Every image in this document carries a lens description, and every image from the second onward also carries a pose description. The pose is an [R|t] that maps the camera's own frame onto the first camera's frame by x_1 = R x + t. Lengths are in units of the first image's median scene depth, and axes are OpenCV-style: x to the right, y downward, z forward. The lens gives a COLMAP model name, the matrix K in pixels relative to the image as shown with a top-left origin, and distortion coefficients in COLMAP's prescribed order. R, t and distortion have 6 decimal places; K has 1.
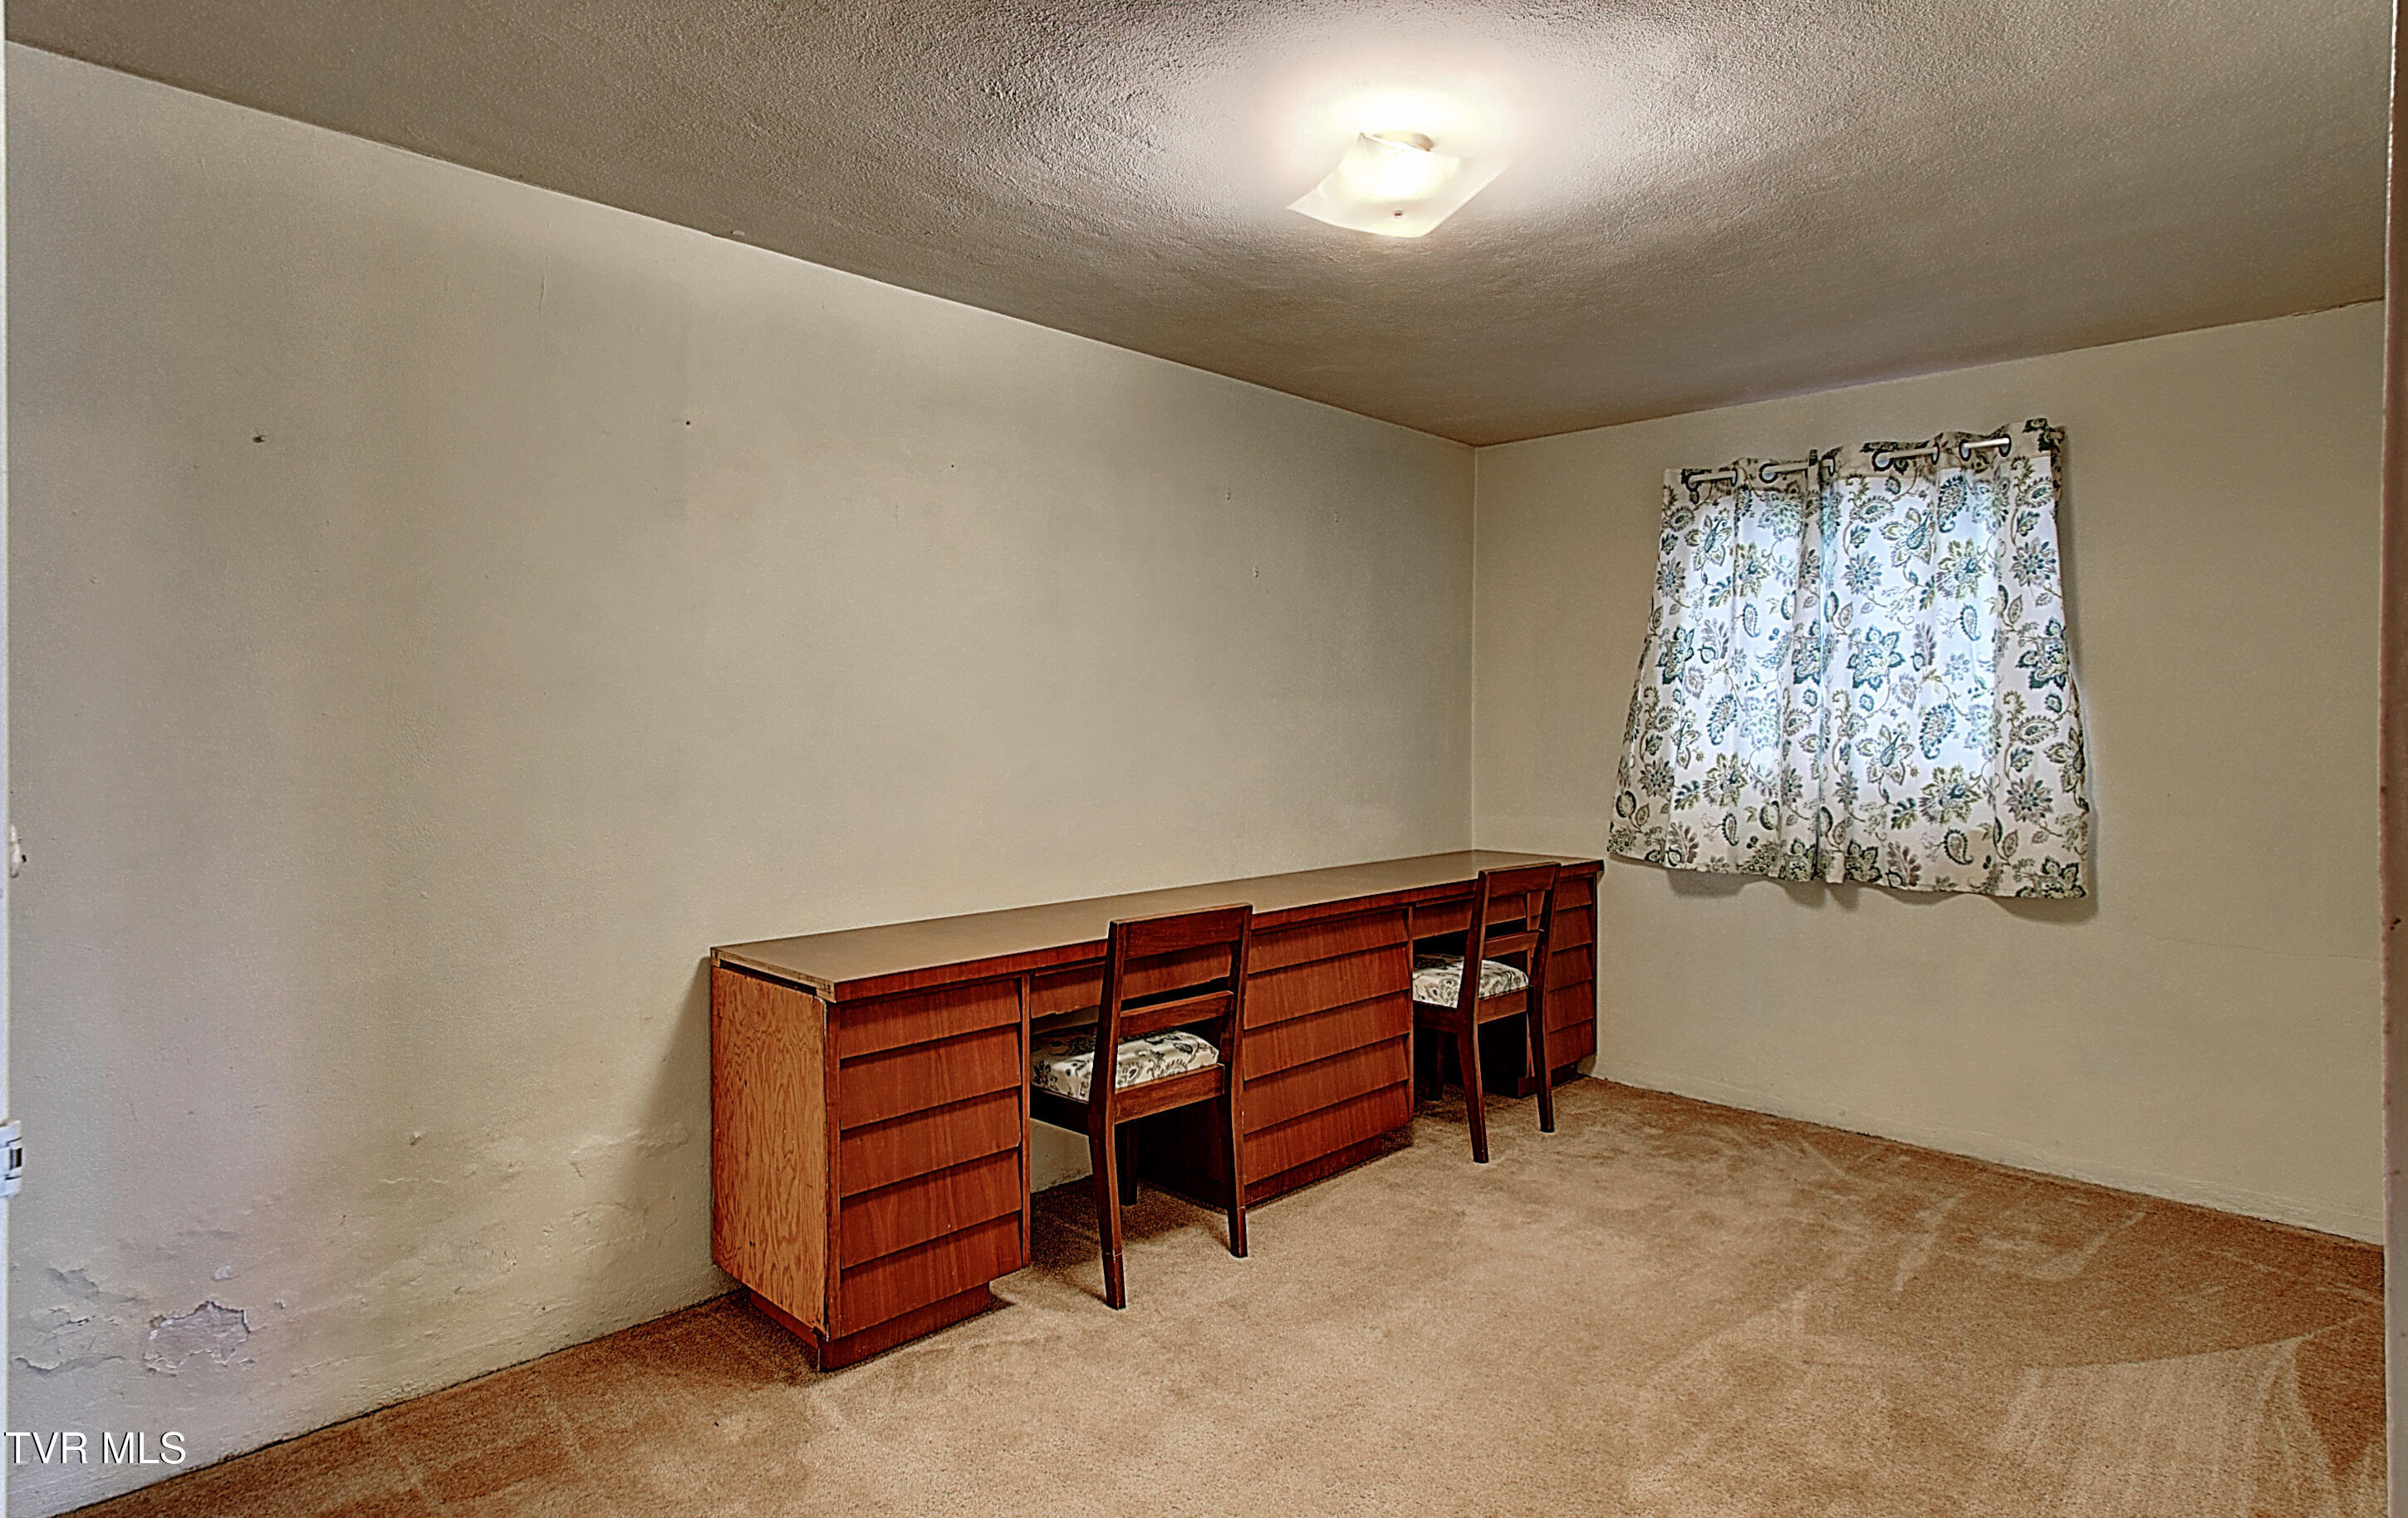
lens RADIAL K [[1297.7, 0, 1203.7], [0, 1297.7, 743.1], [0, 0, 1]] dist [0.001190, 0.000101]
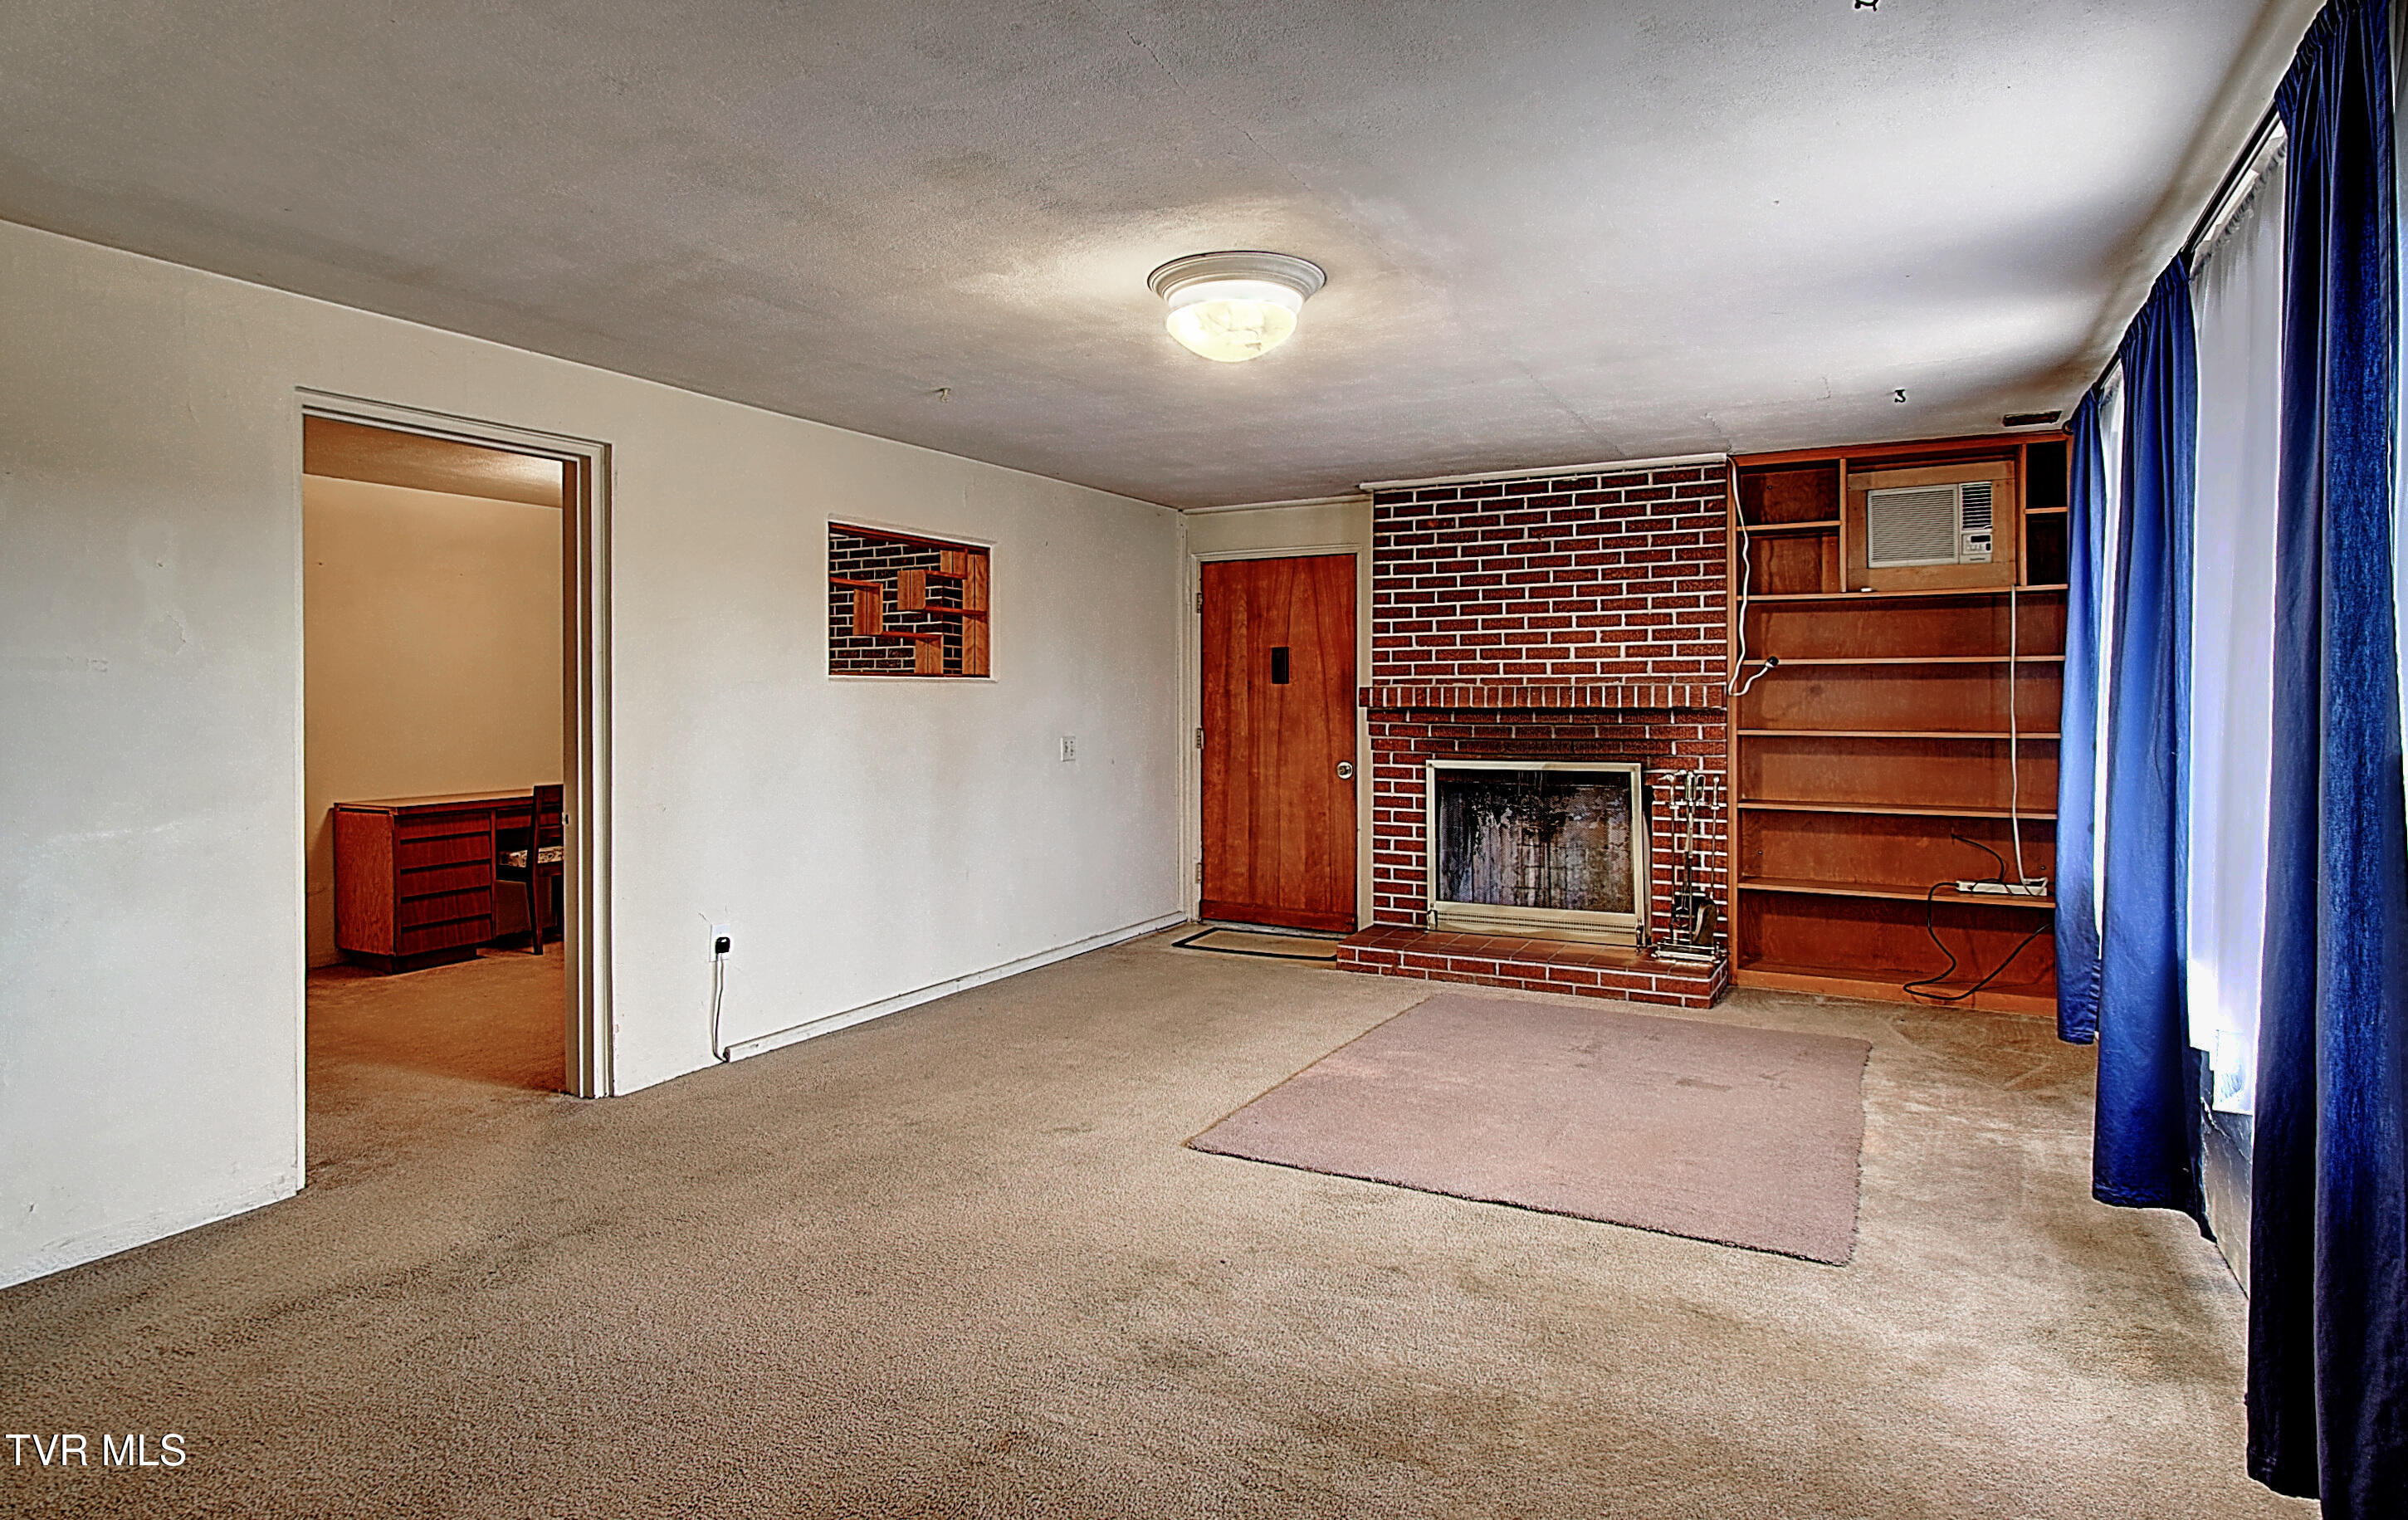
lens RADIAL K [[1297.6, 0, 1197.8], [0, 1297.6, 718.6], [0, 0, 1]] dist [0.001190, 0.000101]
pose [[0.963717, -0.005553, 0.266867, 0.464052], [0.004642, 0.999981, 0.004044, 0.013829], [-0.266885, -0.002659, 0.963725, -1.578463]]
